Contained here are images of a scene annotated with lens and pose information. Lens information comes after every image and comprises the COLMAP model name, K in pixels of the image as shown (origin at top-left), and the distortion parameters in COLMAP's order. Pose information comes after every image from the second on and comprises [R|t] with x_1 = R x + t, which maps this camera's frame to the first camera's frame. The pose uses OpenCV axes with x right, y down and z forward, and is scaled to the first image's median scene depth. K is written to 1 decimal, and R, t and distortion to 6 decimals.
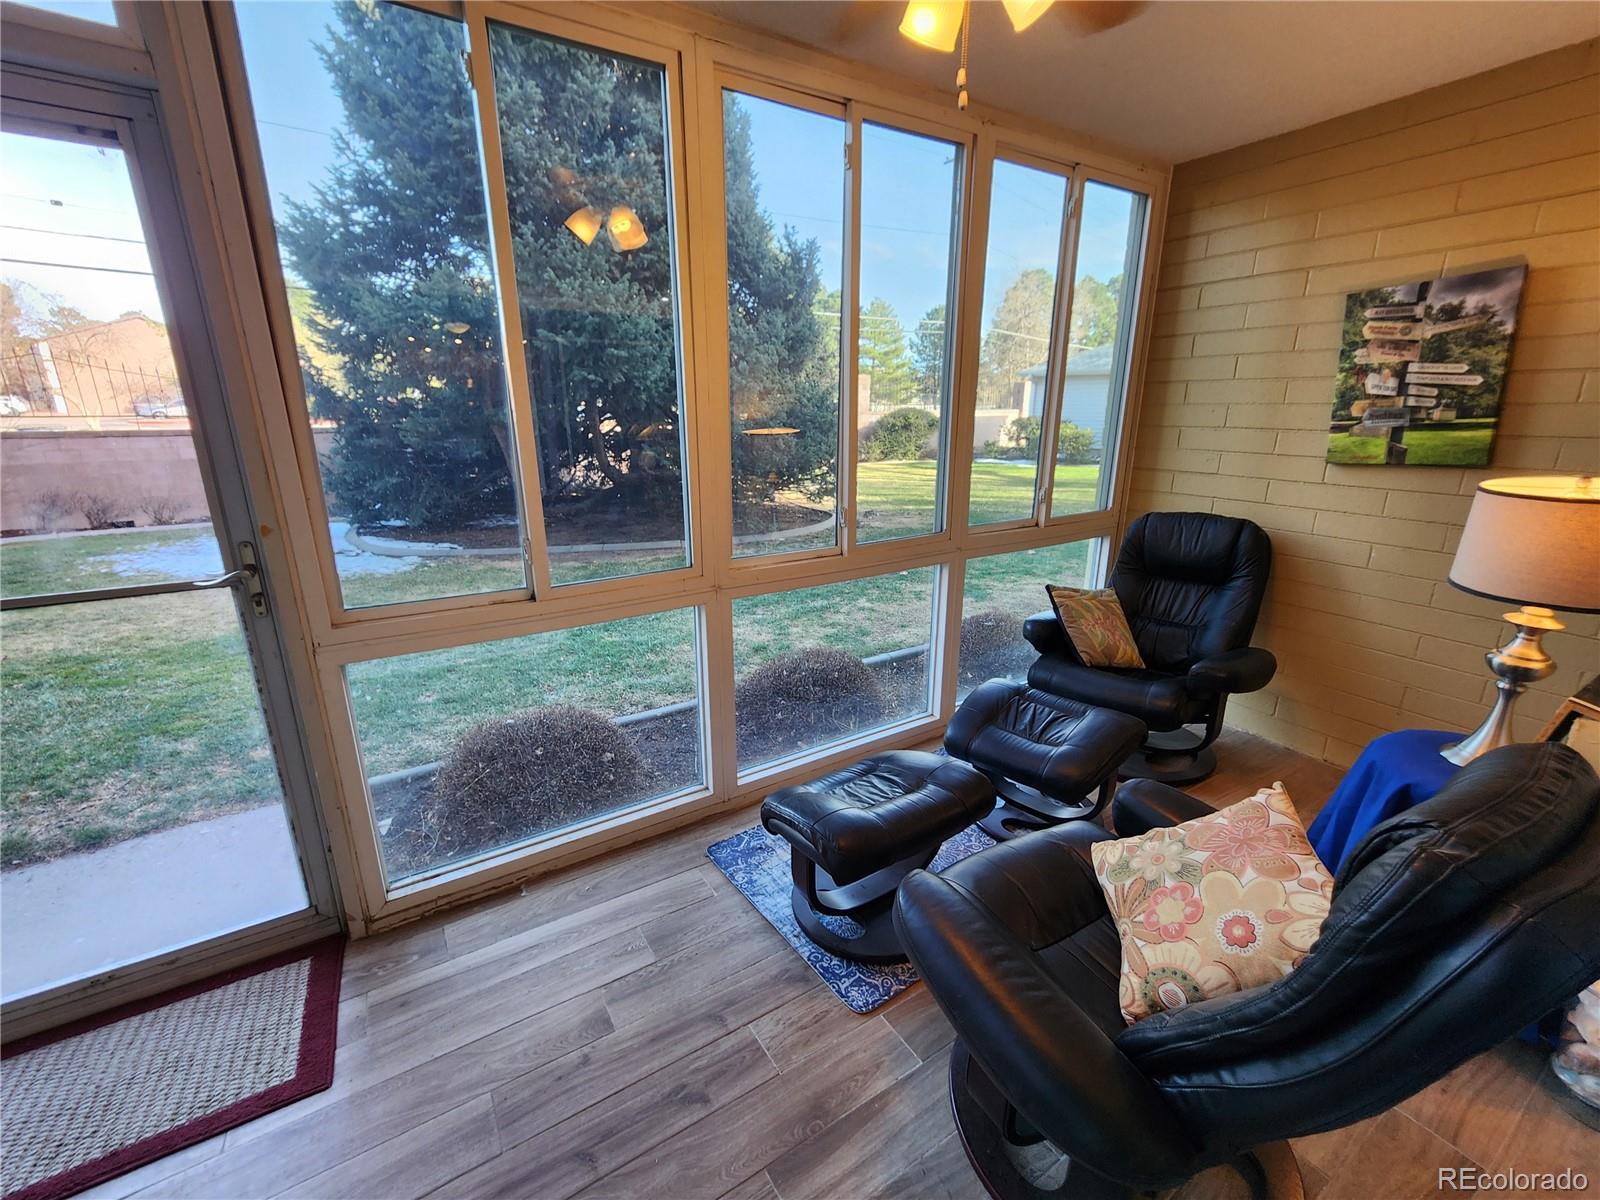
lens RADIAL K [[655.8, 0, 806.0], [0, 655.8, 589.9], [0, 0, 1]] dist [-0.000059, 0.000128]
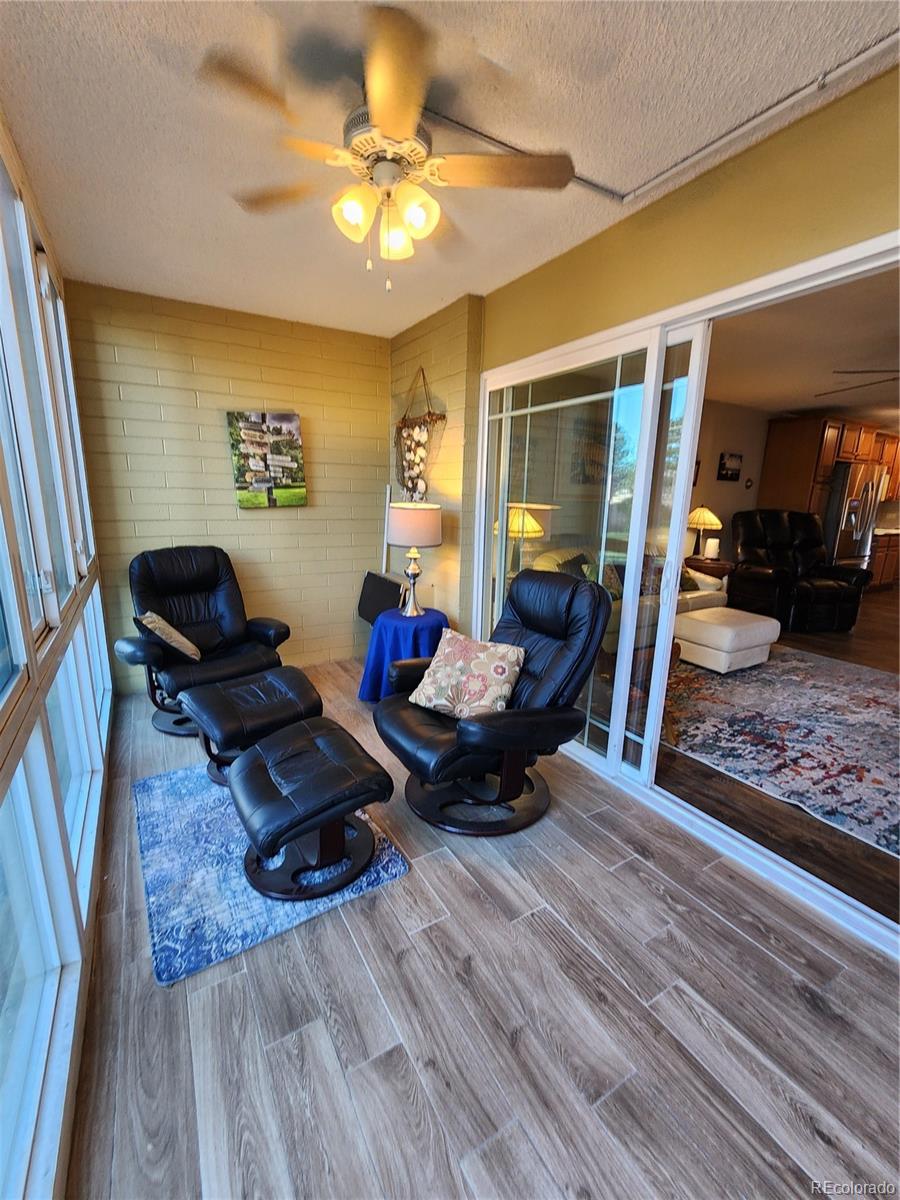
lens RADIAL K [[491.9, 0, 450.0], [0, 491.9, 600.0], [0, 0, 1]] dist [-0.000059, 0.000128]
pose [[0.060070, -0.211038, 0.975630, -0.565819], [0.249020, 0.949661, 0.190088, -0.079598], [-0.966634, 0.231533, 0.109599, 0.423726]]
